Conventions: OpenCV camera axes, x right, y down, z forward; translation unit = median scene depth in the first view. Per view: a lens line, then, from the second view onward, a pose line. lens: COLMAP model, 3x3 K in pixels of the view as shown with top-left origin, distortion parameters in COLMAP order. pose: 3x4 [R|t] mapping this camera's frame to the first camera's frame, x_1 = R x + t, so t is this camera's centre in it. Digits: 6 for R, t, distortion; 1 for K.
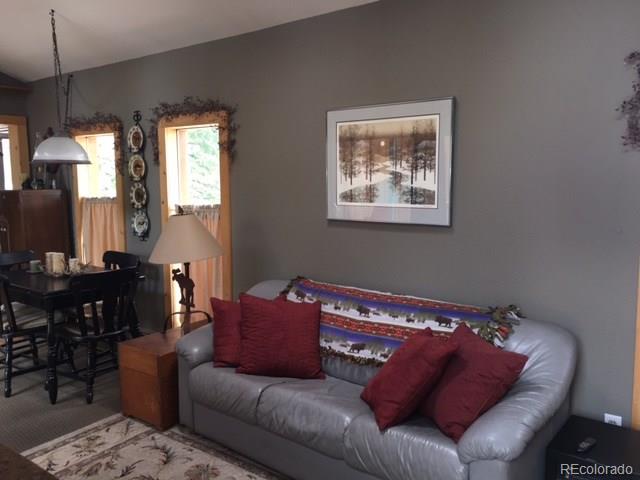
lens RADIAL K [[543.4, 0, 319.5], [0, 543.4, 244.1], [0, 0, 1]] dist [0.035370, -0.002617]
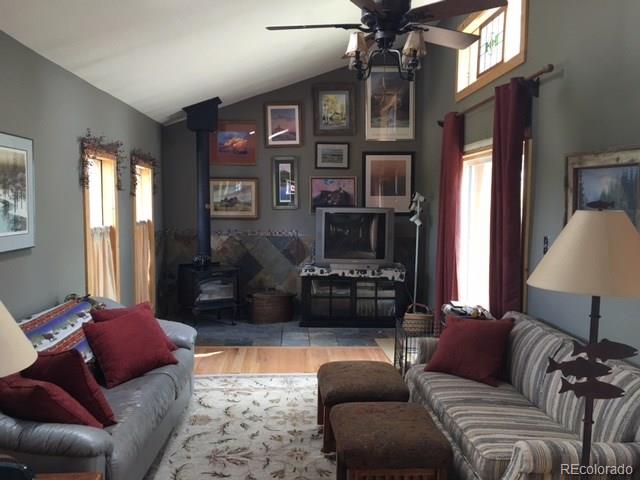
lens RADIAL K [[543.4, 0, 319.3], [0, 543.4, 239.4], [0, 0, 1]] dist [0.035370, -0.002617]
pose [[-0.662450, -0.052270, 0.747280, -1.018267], [0.090211, 0.984736, 0.148850, -0.164861], [-0.743654, 0.166019, -0.647624, 1.267268]]
